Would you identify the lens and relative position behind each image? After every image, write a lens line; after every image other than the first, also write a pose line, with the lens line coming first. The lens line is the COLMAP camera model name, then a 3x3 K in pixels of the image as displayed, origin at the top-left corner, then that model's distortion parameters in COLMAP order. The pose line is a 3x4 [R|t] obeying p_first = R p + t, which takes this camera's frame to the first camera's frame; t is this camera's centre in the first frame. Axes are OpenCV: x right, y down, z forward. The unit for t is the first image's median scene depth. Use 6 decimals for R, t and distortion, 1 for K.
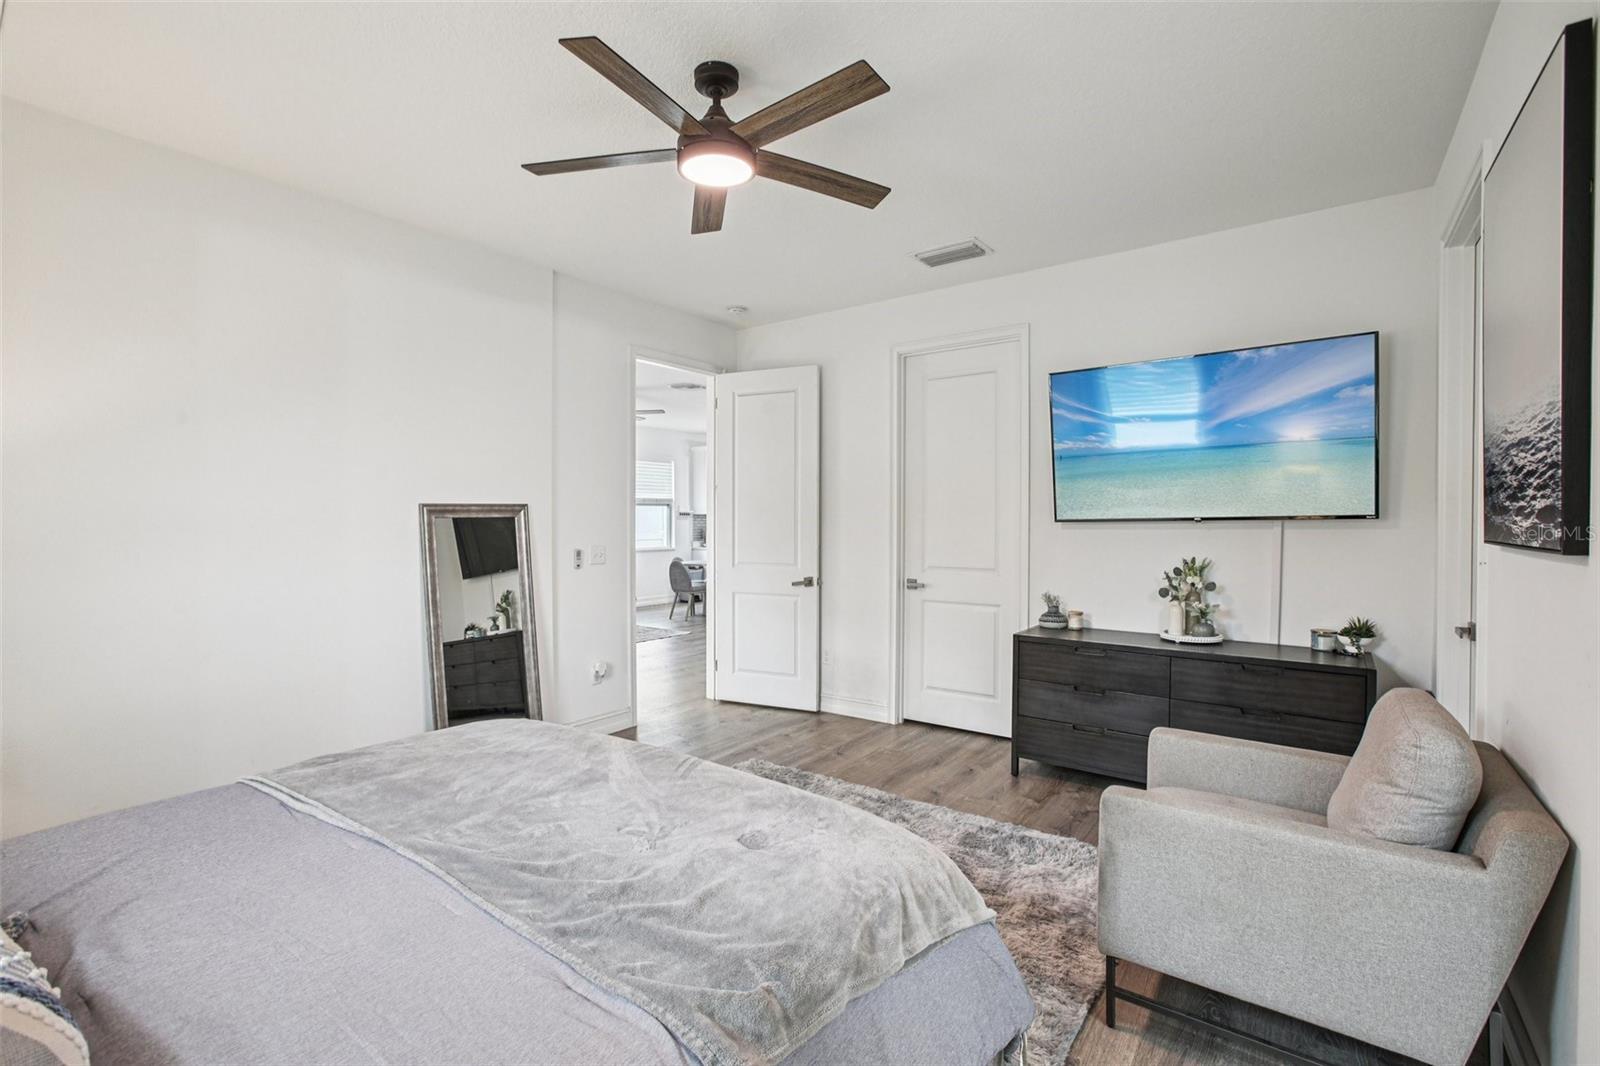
lens RADIAL K [[720.6, 0, 798.7], [0, 720.6, 527.8], [0, 0, 1]] dist [-0.031021, 0.013896]
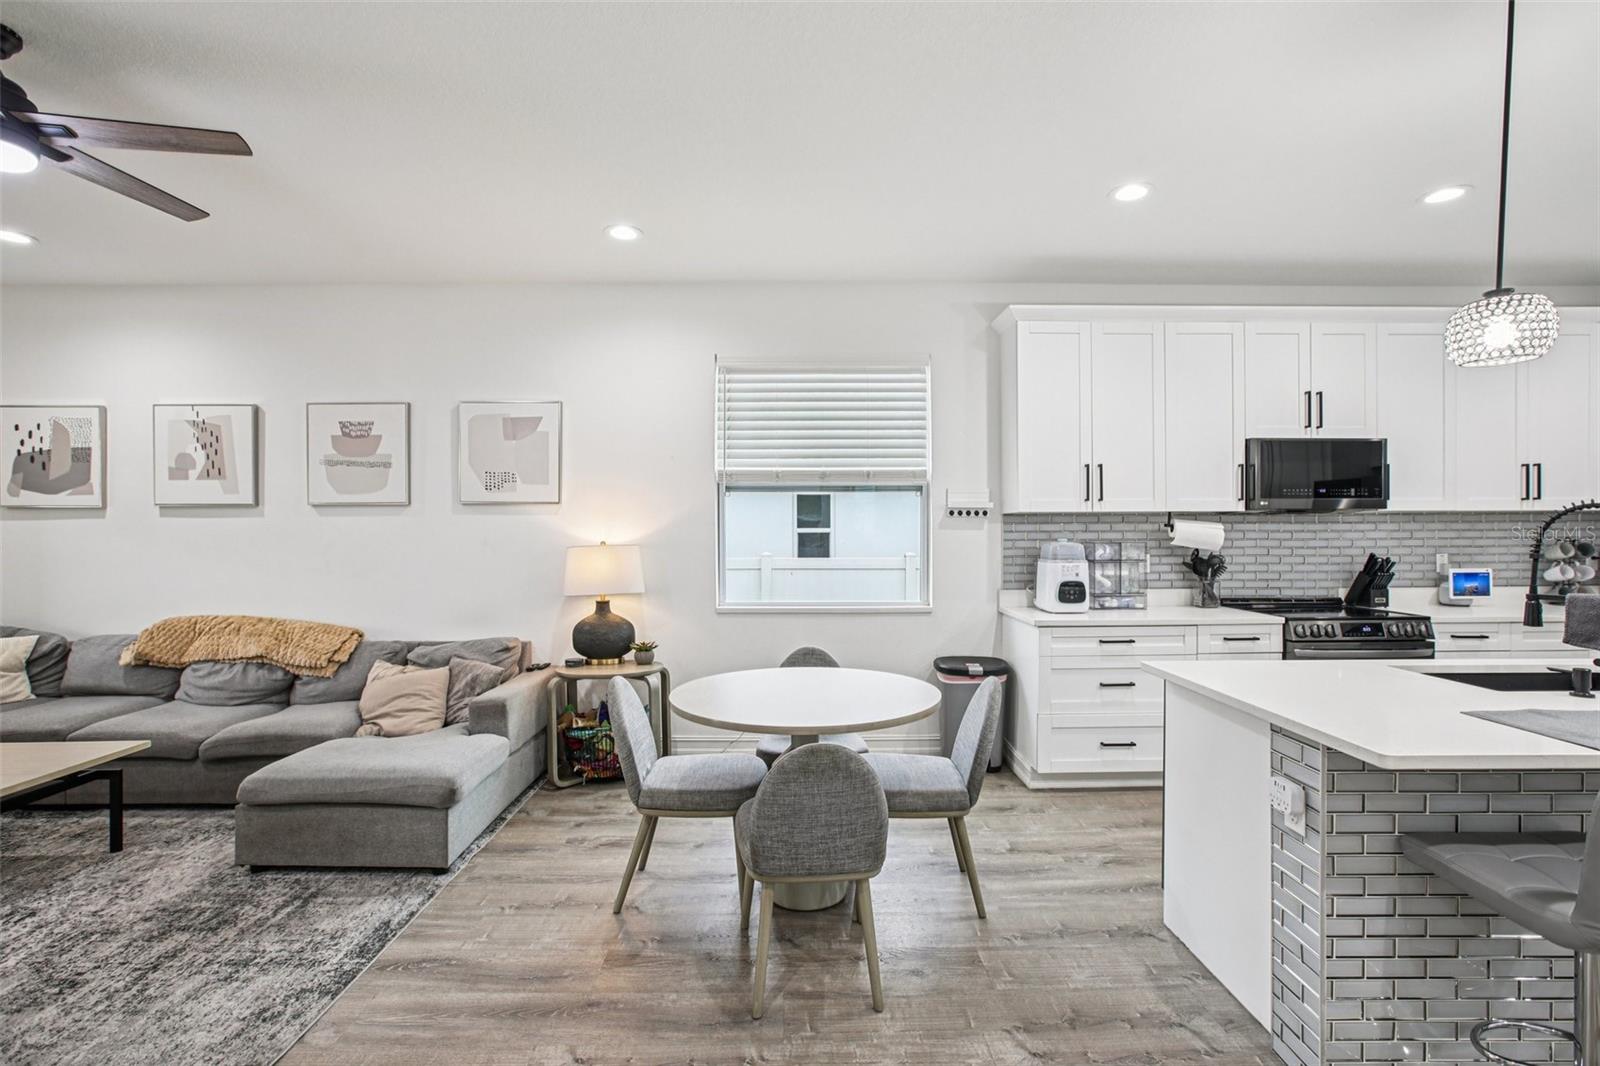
lens RADIAL K [[720.6, 0, 789.5], [0, 720.6, 535.5], [0, 0, 1]] dist [-0.031021, 0.013896]
pose [[0.591154, -0.004221, -0.806548, 0.073504], [0.003907, 0.999990, -0.002370, -0.007553], [0.806550, -0.001750, 0.591164, 0.716448]]
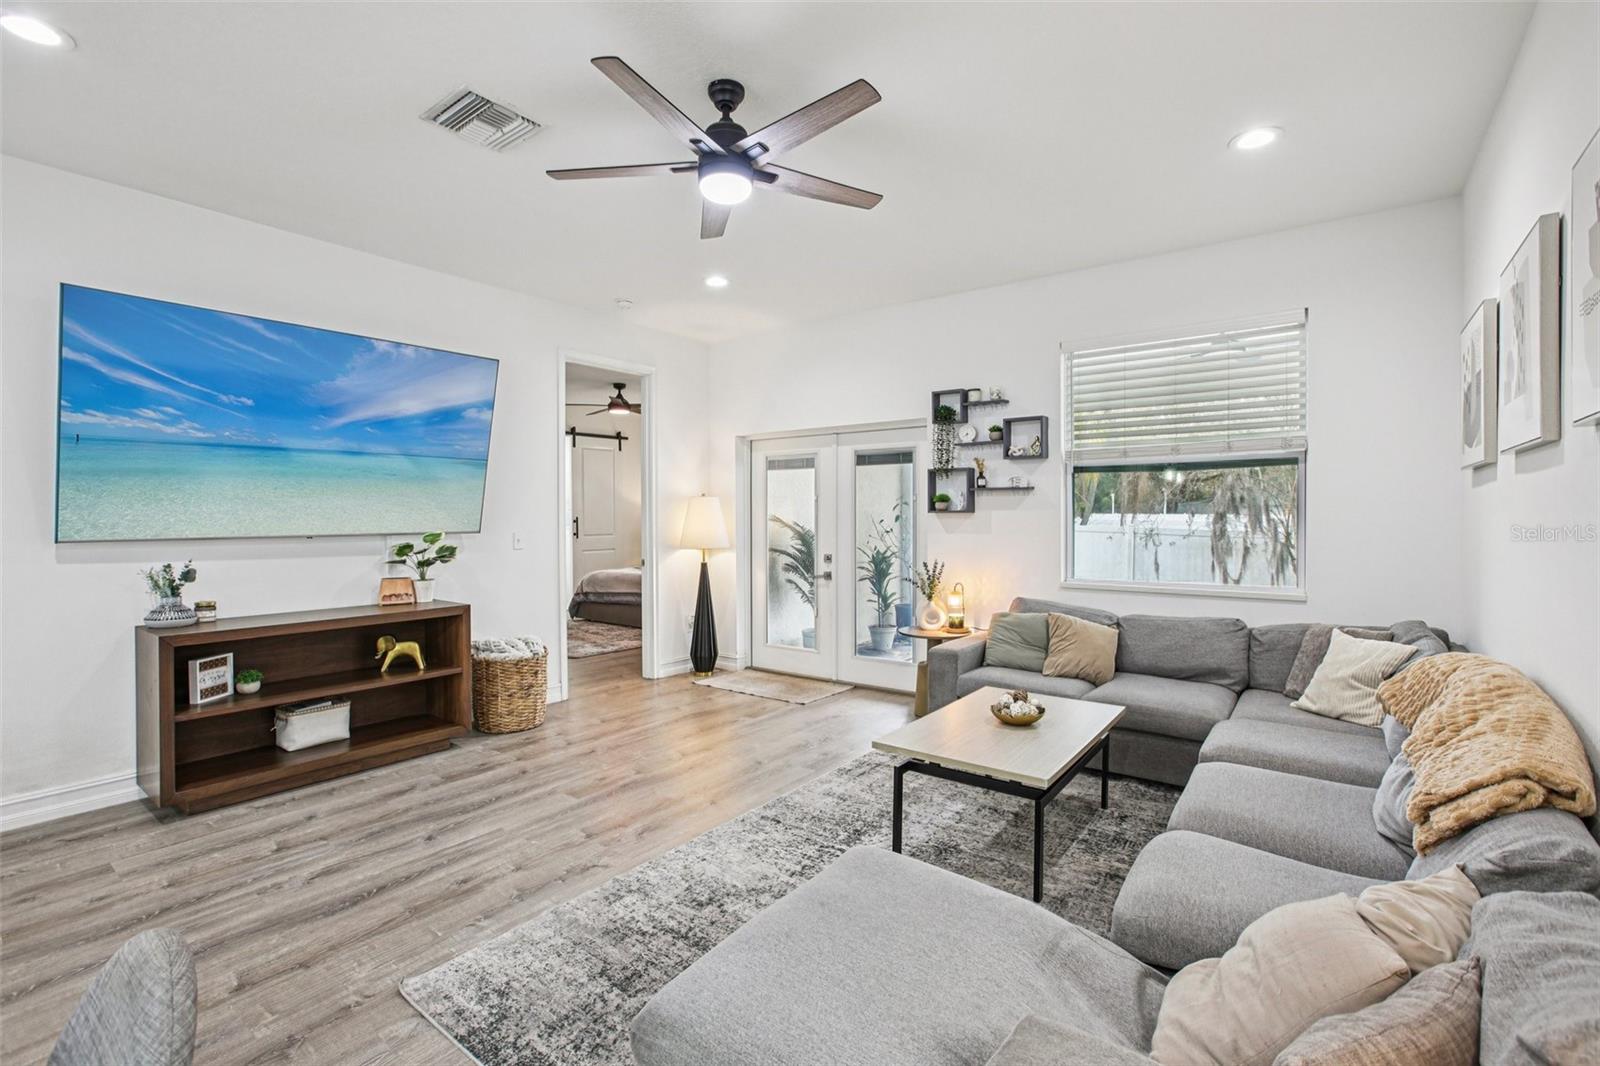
lens RADIAL K [[720.6, 0, 799.3], [0, 720.6, 534.7], [0, 0, 1]] dist [-0.031021, 0.013896]
pose [[-0.999829, -0.009048, 0.016146, -0.200124], [-0.008480, 0.999355, 0.034905, -0.007302], [-0.016451, 0.034762, -0.999260, 0.870065]]
